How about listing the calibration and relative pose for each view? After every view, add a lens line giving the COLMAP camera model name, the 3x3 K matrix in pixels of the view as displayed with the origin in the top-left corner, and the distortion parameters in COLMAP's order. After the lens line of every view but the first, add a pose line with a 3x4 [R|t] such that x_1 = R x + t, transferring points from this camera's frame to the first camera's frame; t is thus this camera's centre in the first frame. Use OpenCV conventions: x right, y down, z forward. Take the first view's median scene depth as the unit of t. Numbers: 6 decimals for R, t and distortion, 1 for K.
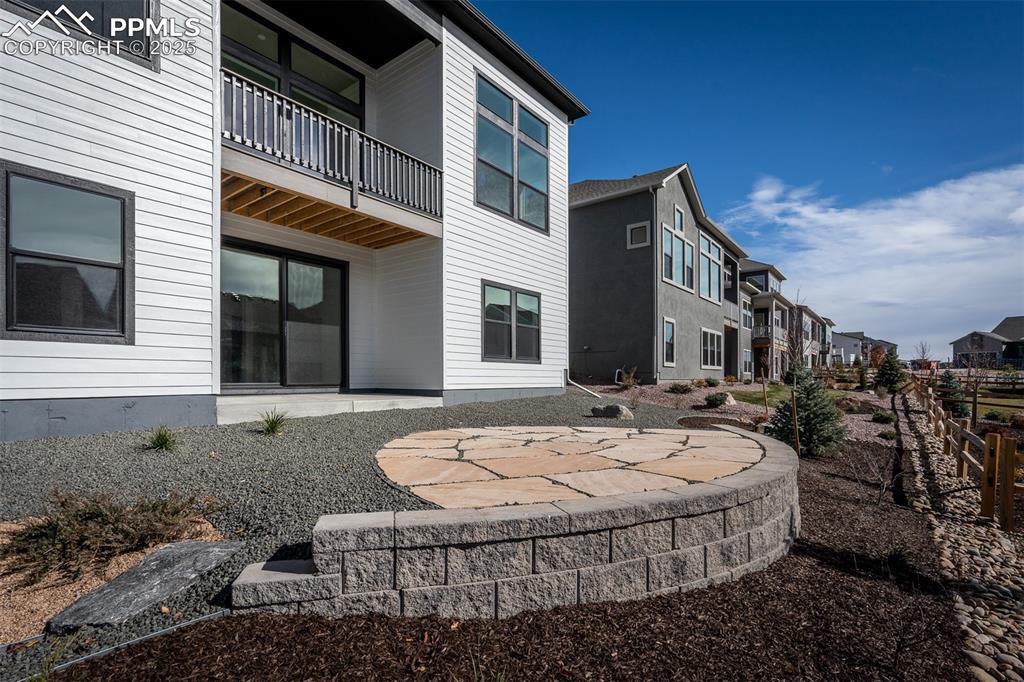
lens RADIAL K [[481.3, 0, 502.0], [0, 481.3, 376.8], [0, 0, 1]] dist [-0.001730, 0.000420]
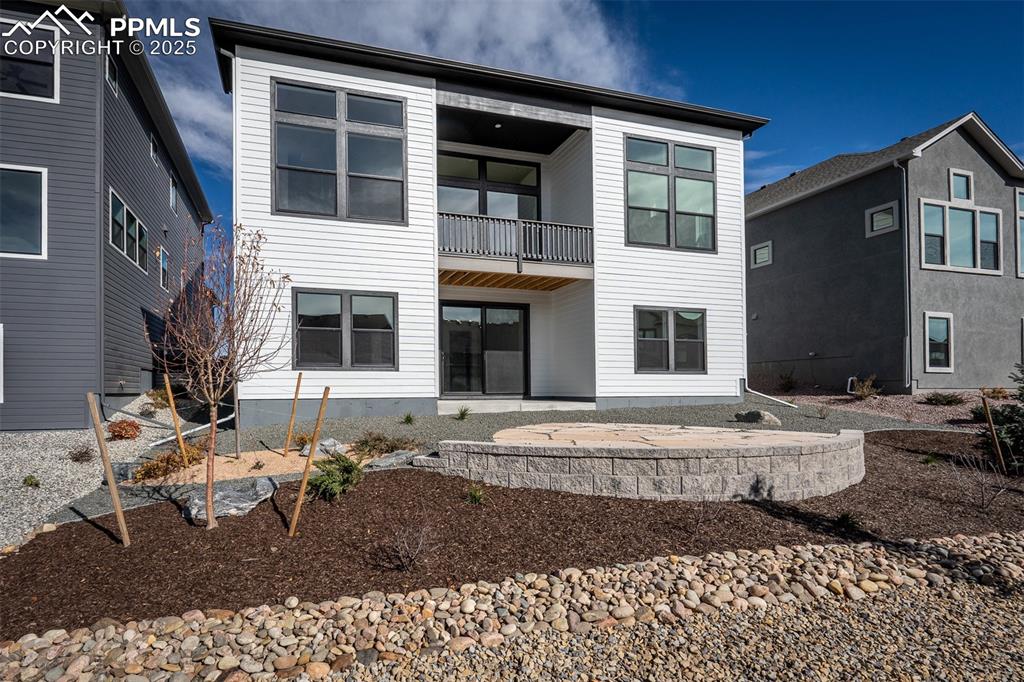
lens RADIAL K [[647.6, 0, 523.3], [0, 647.6, 395.9], [0, 0, 1]] dist [0.002875, 0.000810]
pose [[0.866412, -0.006298, -0.499291, 0.572238], [0.009311, 0.999950, 0.003544, 0.016523], [0.499244, -0.007719, 0.866427, -0.594200]]
